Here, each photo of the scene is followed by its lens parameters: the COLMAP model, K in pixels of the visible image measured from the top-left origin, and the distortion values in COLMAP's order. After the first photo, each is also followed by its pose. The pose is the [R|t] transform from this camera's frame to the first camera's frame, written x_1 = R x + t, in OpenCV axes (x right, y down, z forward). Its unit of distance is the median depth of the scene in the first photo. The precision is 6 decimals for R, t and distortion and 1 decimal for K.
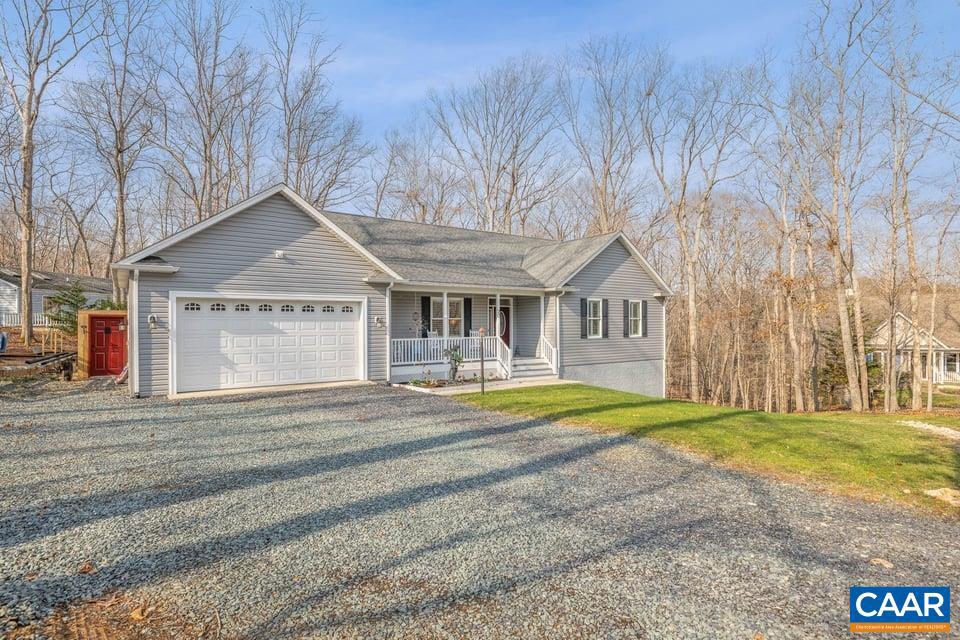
lens RADIAL K [[494.8, 0, 495.5], [0, 494.8, 315.0], [0, 0, 1]] dist [-0.016026, -0.000215]
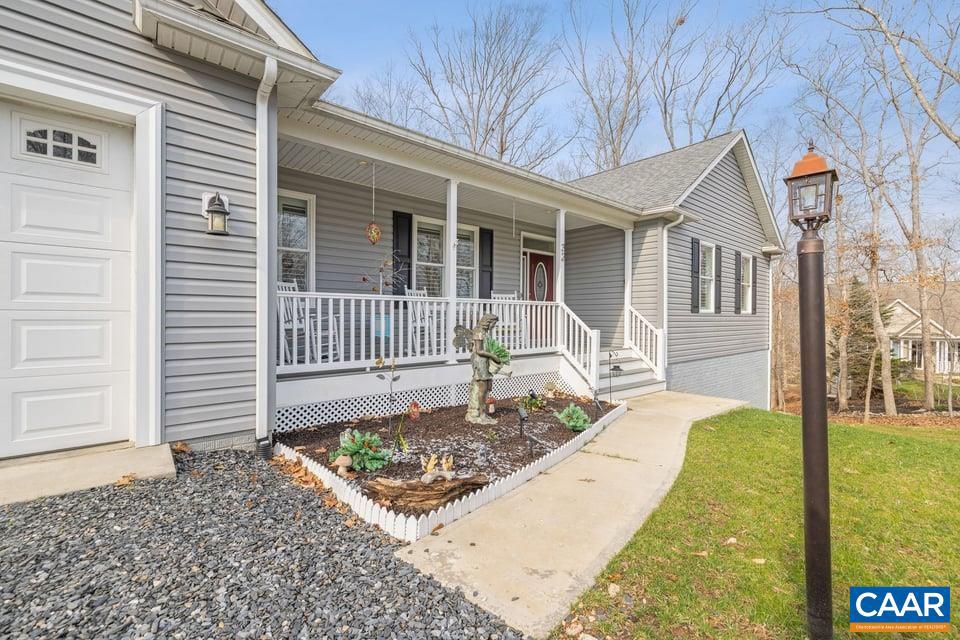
lens RADIAL K [[401.9, 0, 483.5], [0, 401.9, 318.6], [0, 0, 1]] dist [0.002083, 0.000366]
pose [[0.998222, 0.008596, 0.058983, -0.089390], [-0.010136, 0.999614, 0.025867, 0.050645], [-0.058738, -0.026419, 0.997924, 0.640192]]
